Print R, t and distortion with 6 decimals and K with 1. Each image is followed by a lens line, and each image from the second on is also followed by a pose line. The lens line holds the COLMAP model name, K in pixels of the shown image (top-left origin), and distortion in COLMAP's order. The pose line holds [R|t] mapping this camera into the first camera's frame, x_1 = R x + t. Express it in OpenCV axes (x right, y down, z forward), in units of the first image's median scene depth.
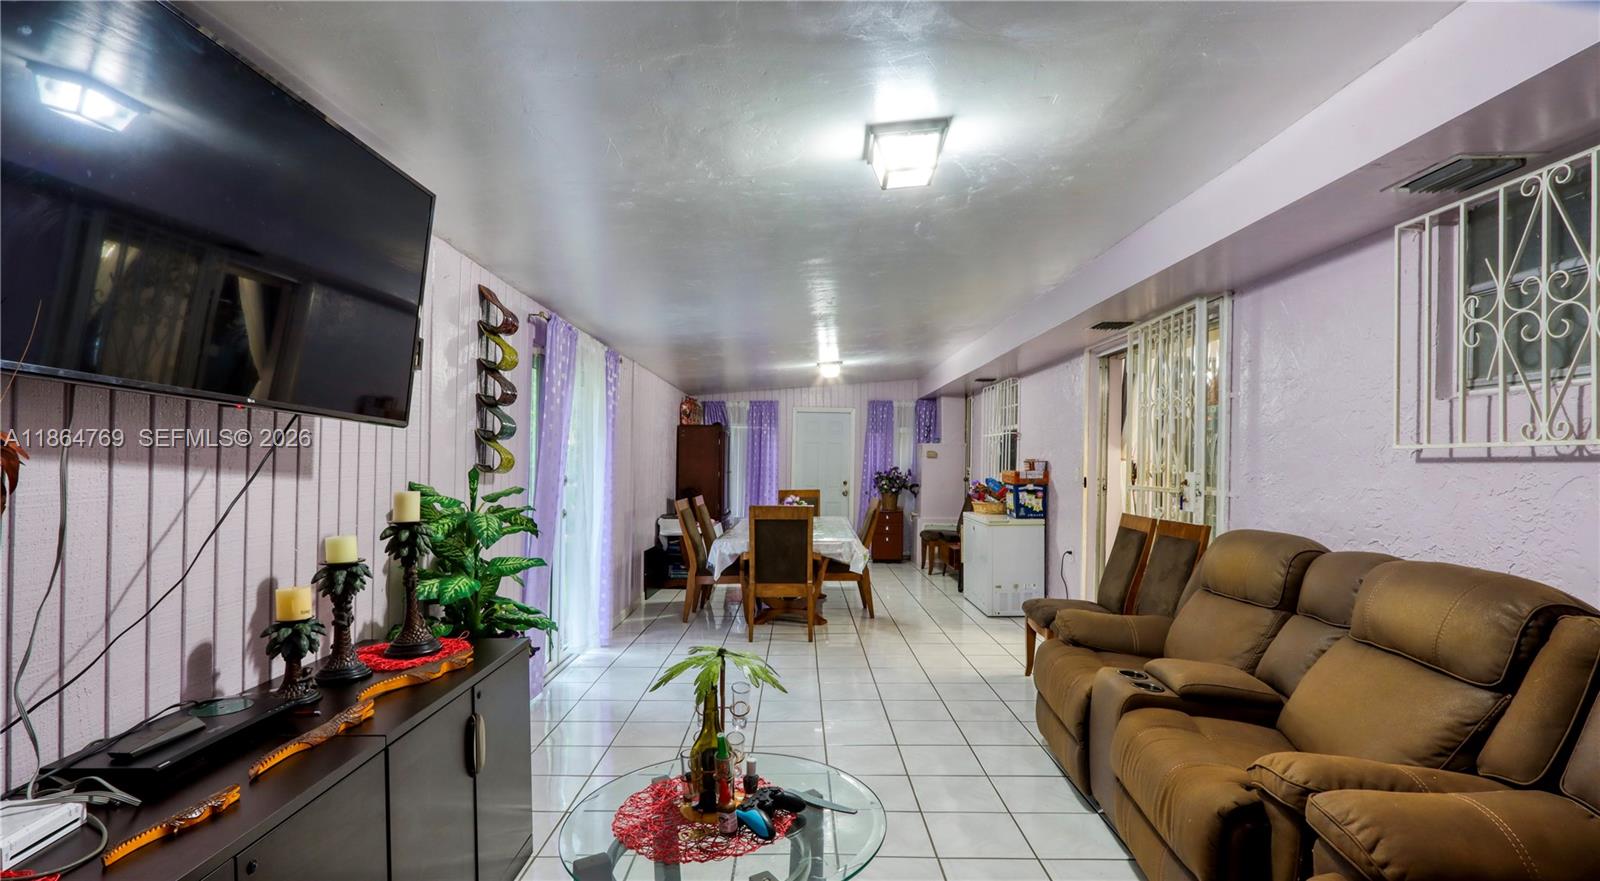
lens RADIAL K [[736.5, 0, 795.4], [0, 736.5, 428.8], [0, 0, 1]] dist [-0.014397, 0.000712]
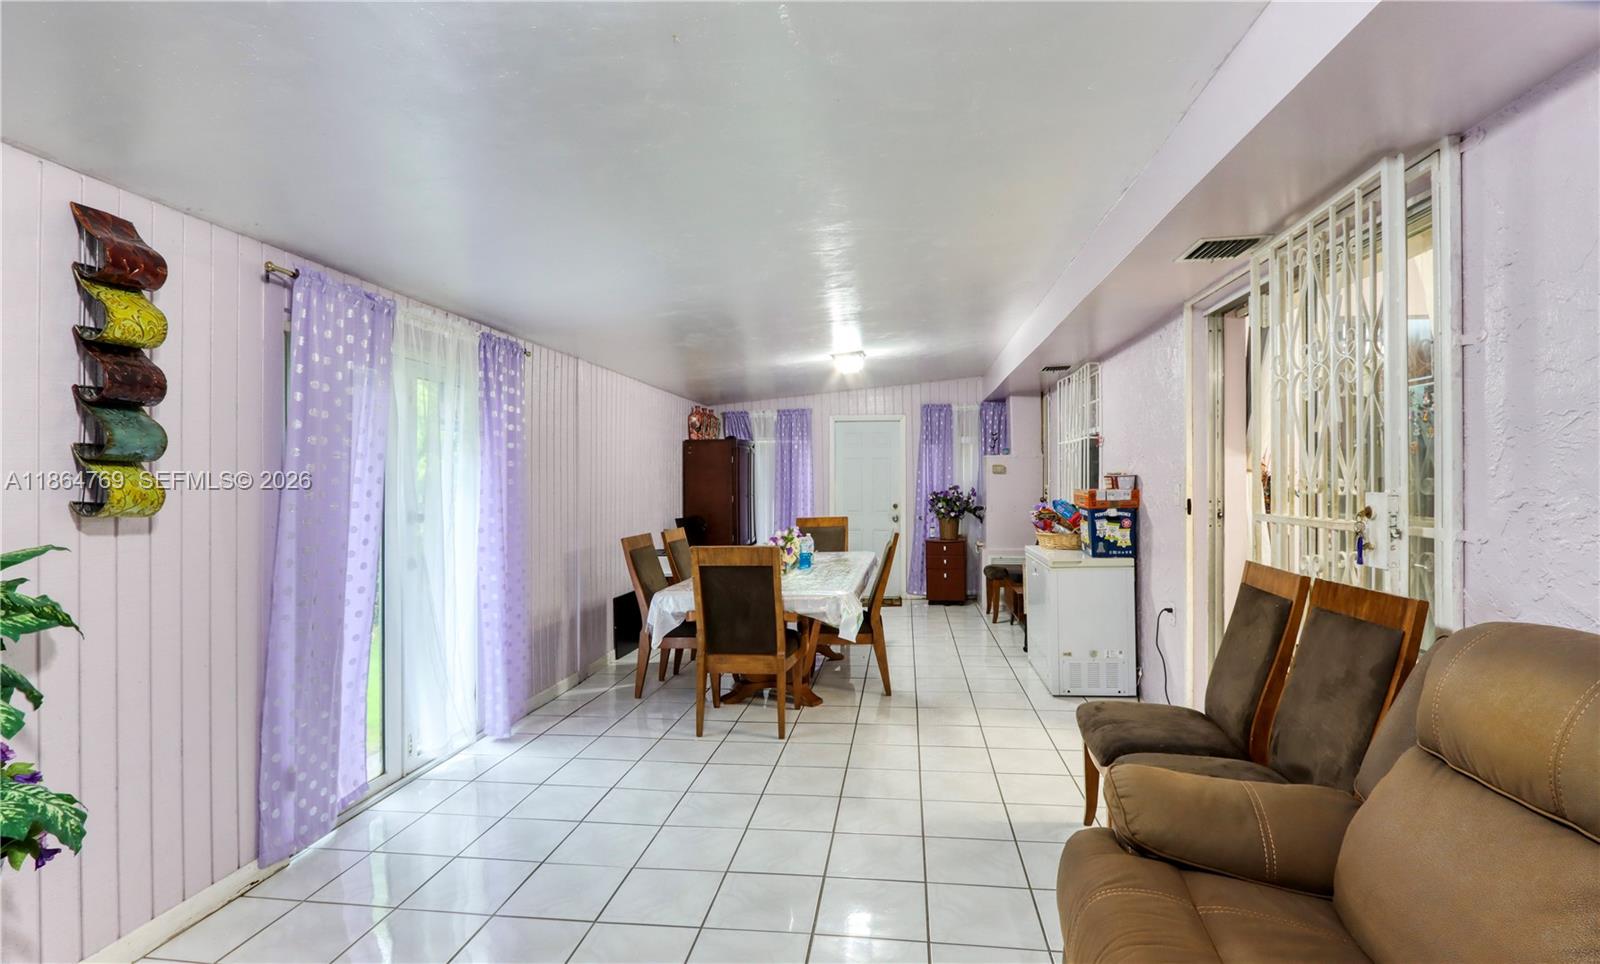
lens RADIAL K [[749.4, 0, 799.7], [0, 749.4, 452.5], [0, 0, 1]] dist [-0.018121, 0.000004]
pose [[0.990553, -0.024755, -0.134875, 0.121052], [0.025771, 0.999651, 0.005796, 0.010000], [0.134684, -0.009217, 0.990846, 0.252158]]
